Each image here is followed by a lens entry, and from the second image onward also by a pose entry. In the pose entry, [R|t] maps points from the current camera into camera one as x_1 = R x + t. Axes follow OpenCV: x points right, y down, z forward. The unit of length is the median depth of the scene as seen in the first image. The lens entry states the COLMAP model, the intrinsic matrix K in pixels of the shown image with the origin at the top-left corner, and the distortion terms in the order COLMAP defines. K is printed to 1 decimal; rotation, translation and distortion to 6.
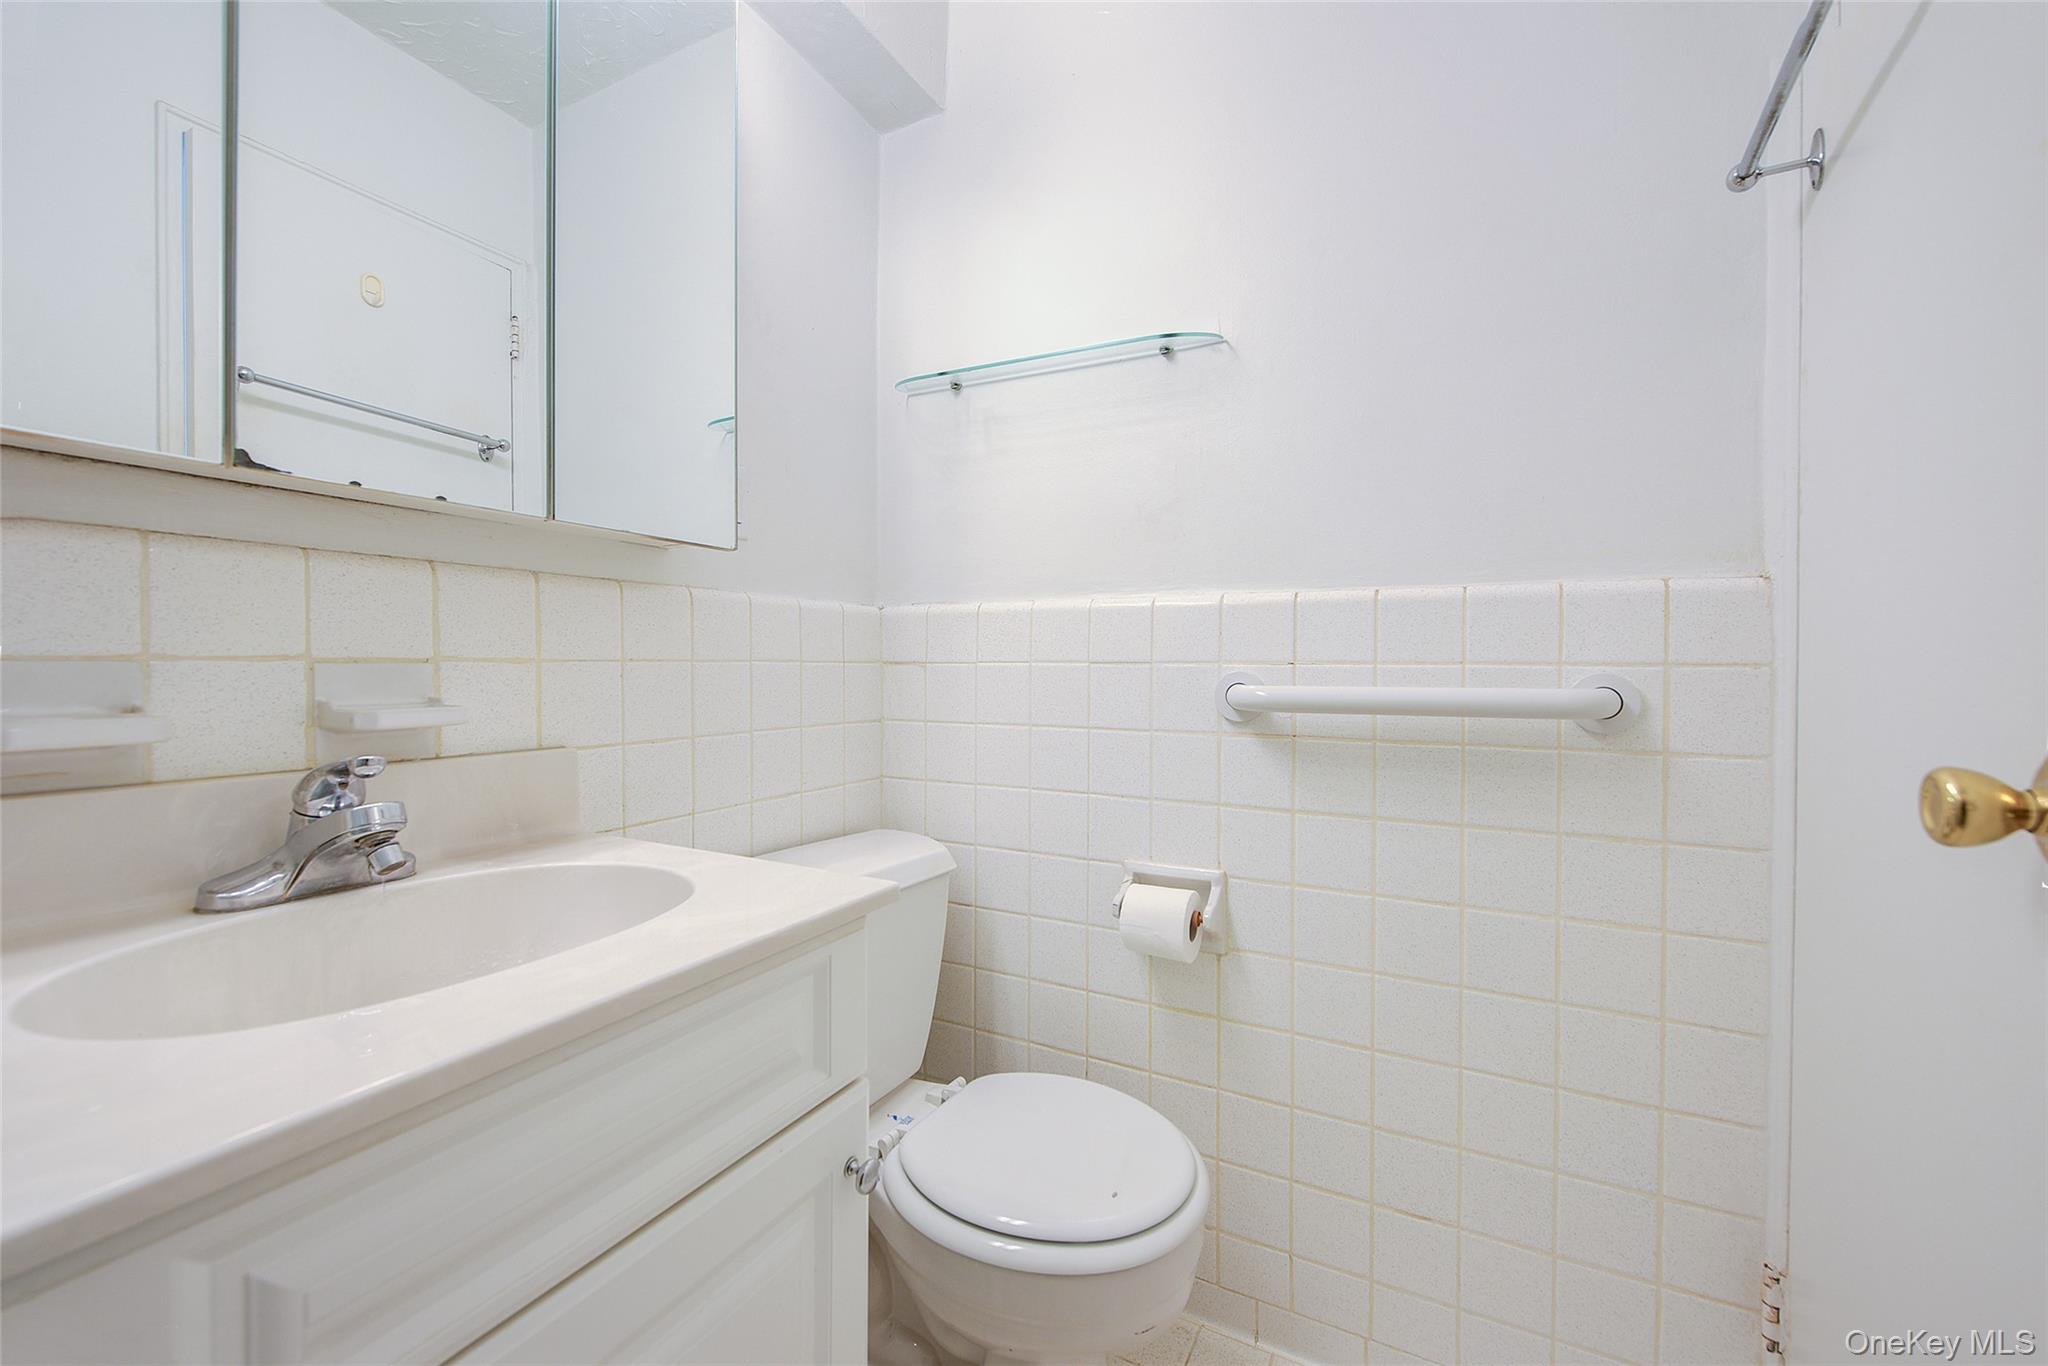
lens RADIAL K [[812.3, 0, 1012.4], [0, 812.3, 679.4], [0, 0, 1]] dist [0.002082, -0.002124]
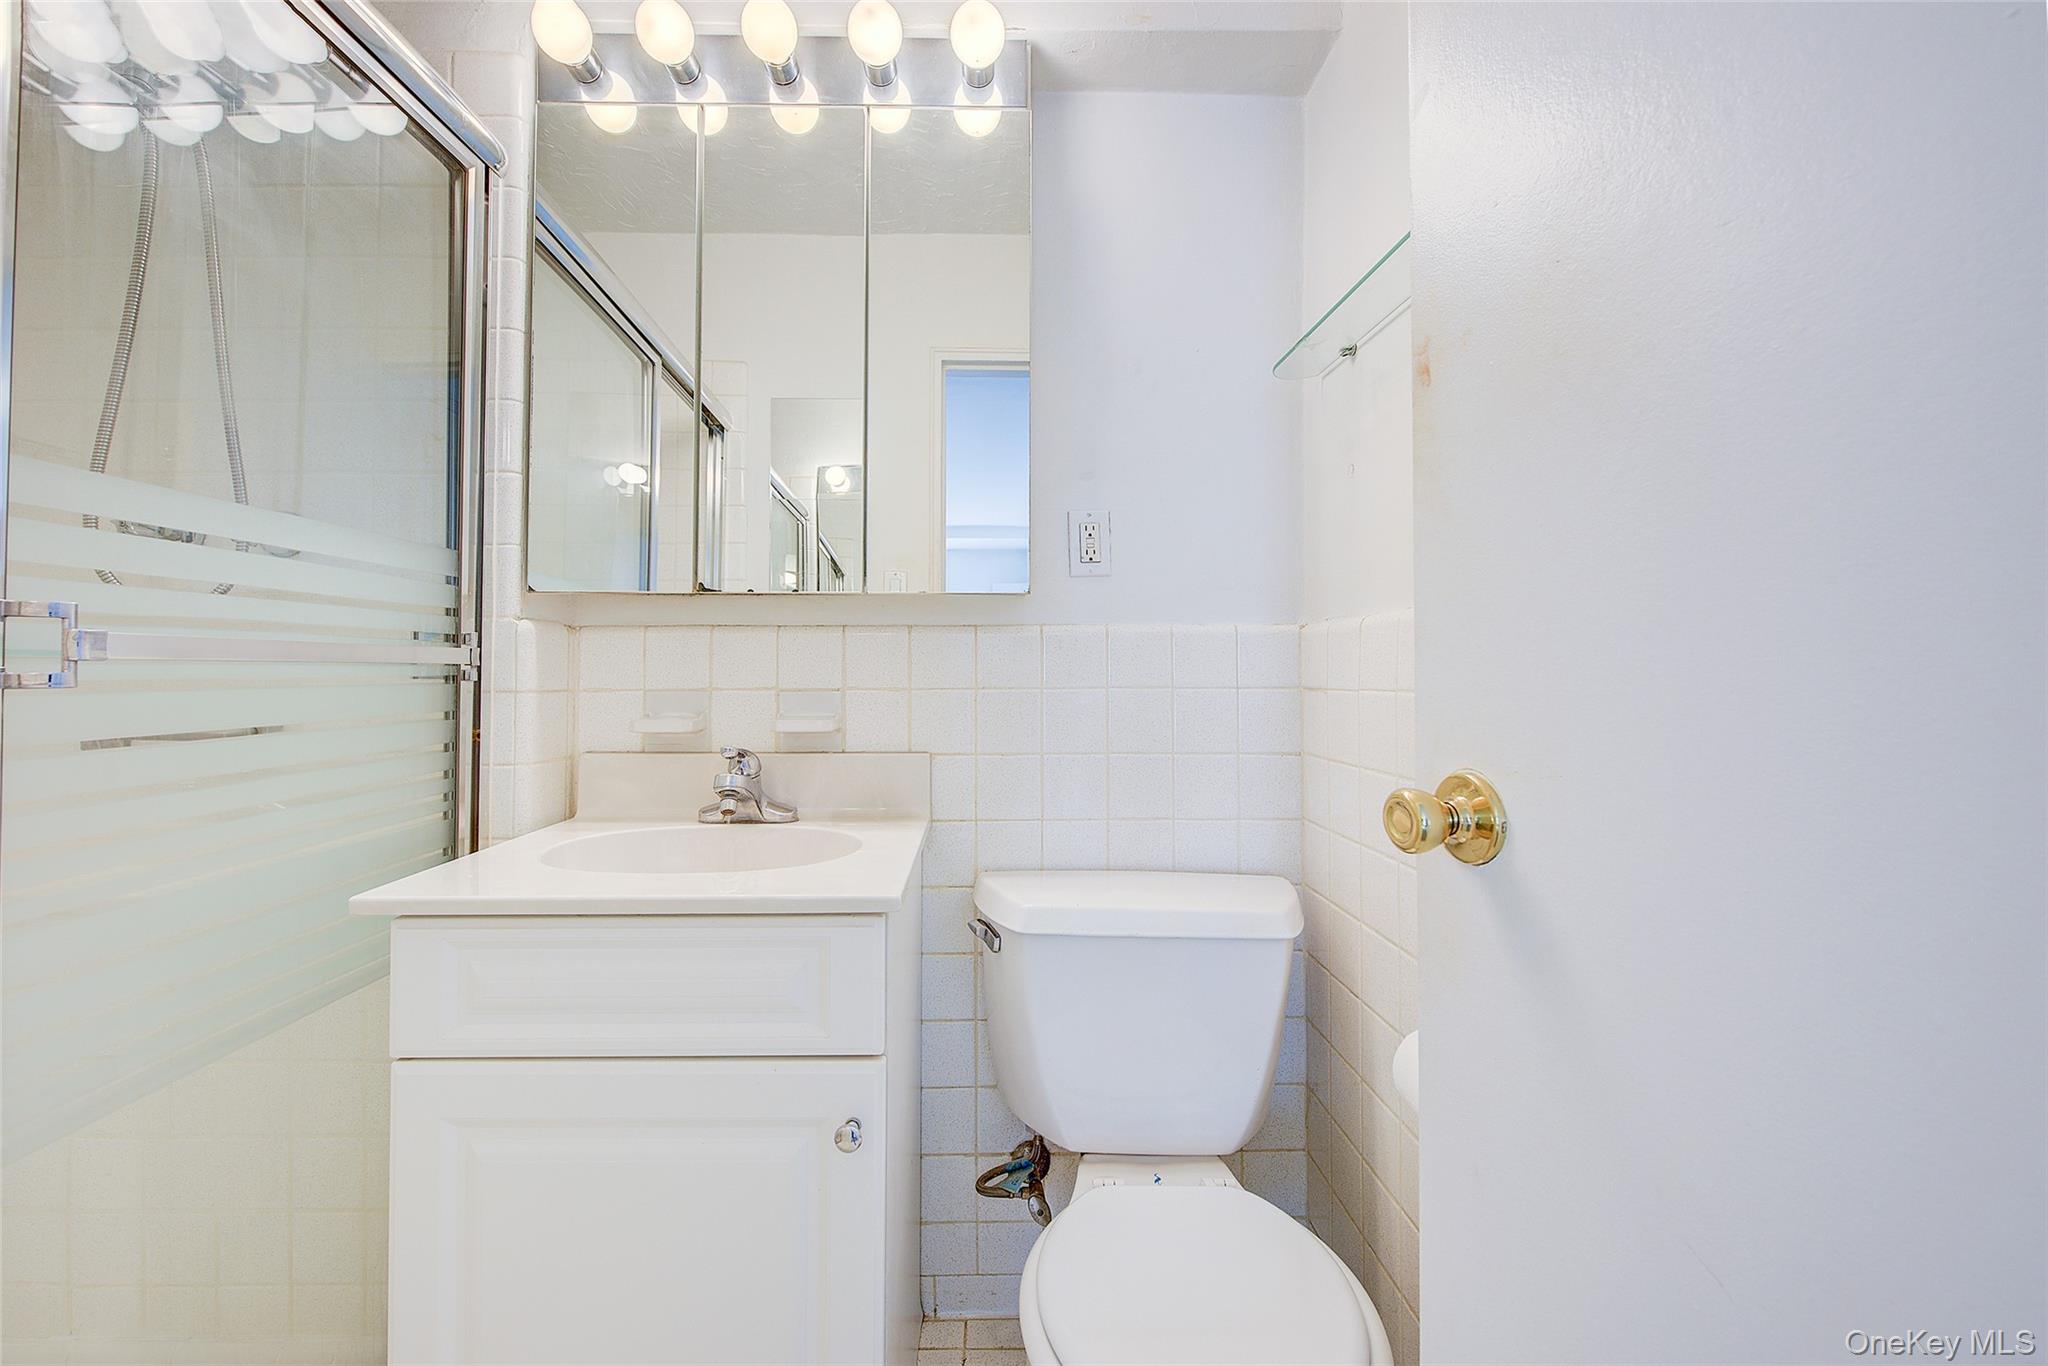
lens RADIAL K [[812.3, 0, 1009.9], [0, 812.3, 668.2], [0, 0, 1]] dist [0.002082, -0.002124]
pose [[0.493170, -0.008267, -0.869894, 0.805634], [-0.012644, 0.999781, -0.016669, -0.042034], [0.869841, 0.019220, 0.492957, 0.508283]]
